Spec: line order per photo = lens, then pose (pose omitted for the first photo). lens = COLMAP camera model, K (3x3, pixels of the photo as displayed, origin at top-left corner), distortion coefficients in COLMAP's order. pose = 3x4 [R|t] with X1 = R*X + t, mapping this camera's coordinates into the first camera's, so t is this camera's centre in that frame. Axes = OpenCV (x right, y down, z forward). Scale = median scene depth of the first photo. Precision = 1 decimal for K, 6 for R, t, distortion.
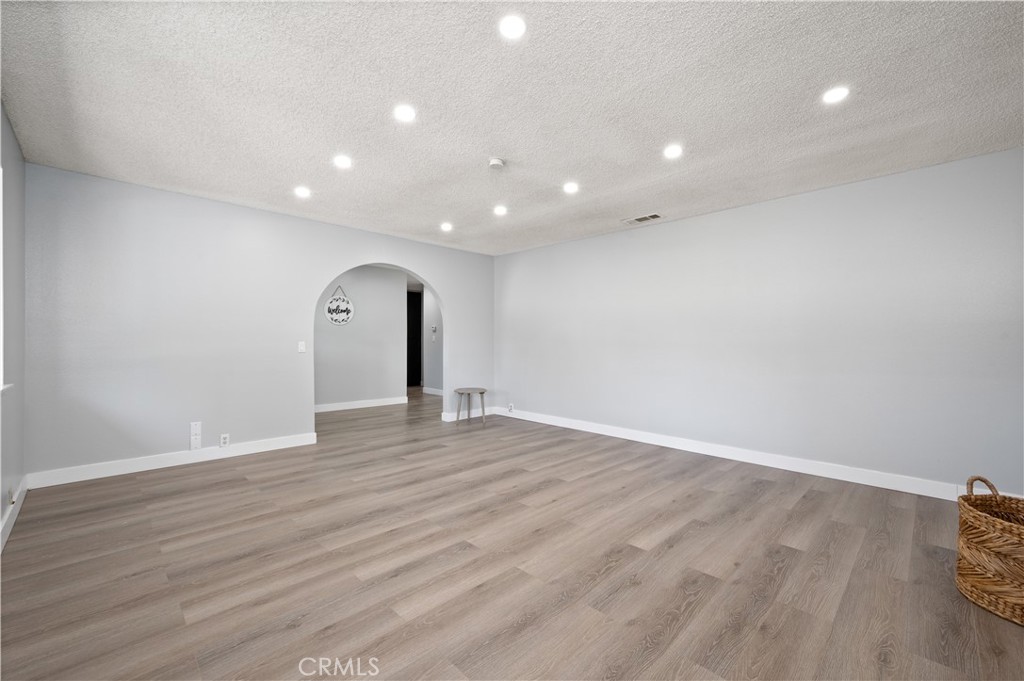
lens RADIAL K [[420.4, 0, 513.3], [0, 420.4, 332.0], [0, 0, 1]] dist [0.007586, -0.000890]
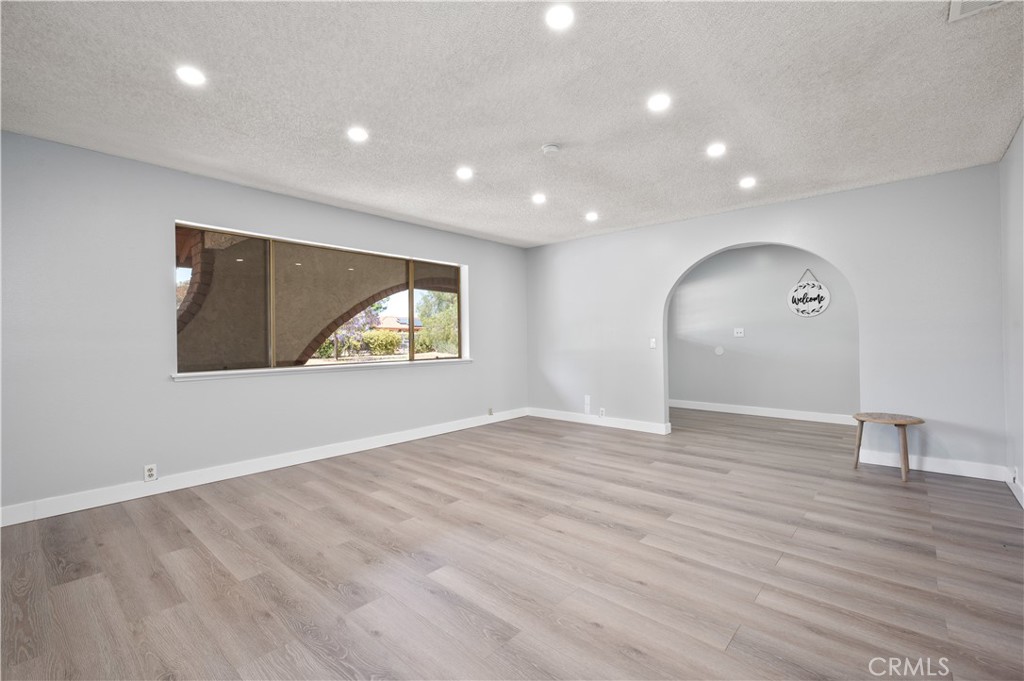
lens RADIAL K [[446.8, 0, 514.9], [0, 446.8, 325.1], [0, 0, 1]] dist [0.002795, 0.000126]
pose [[0.058264, -0.036405, -0.997637, 1.006848], [0.033034, 0.998858, -0.034520, 0.025980], [0.997755, -0.030945, 0.059400, 0.898873]]
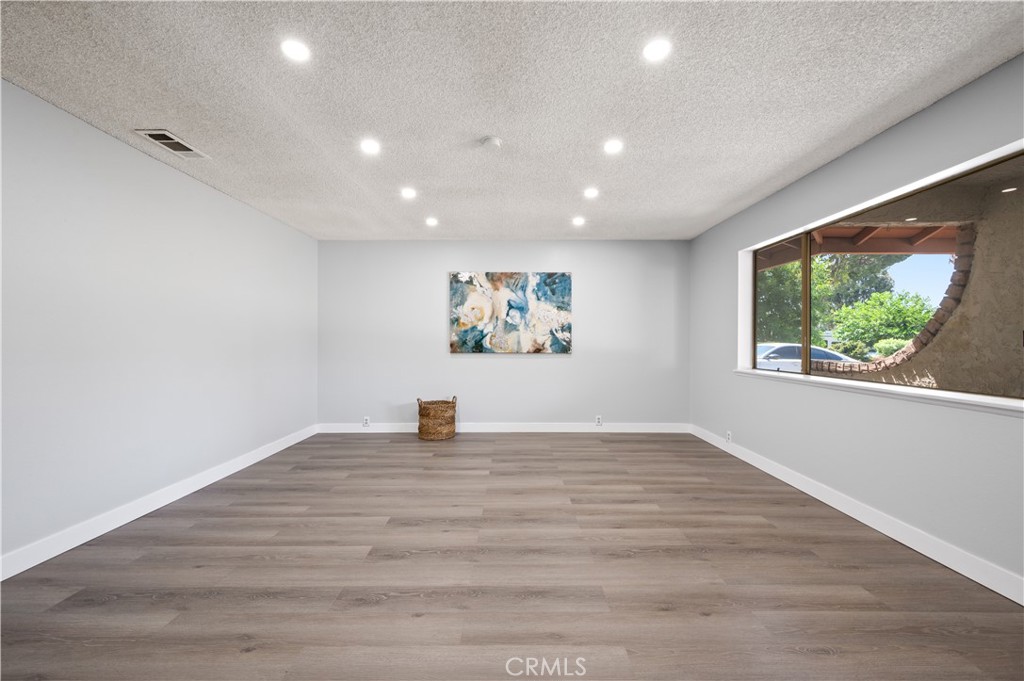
lens RADIAL K [[420.4, 0, 510.6], [0, 420.4, 331.9], [0, 0, 1]] dist [0.007586, -0.000890]
pose [[-0.703572, 0.013476, 0.710496, -0.730952], [-0.018707, 0.999122, -0.037476, 0.024020], [-0.710378, -0.039658, -0.702702, 1.672993]]
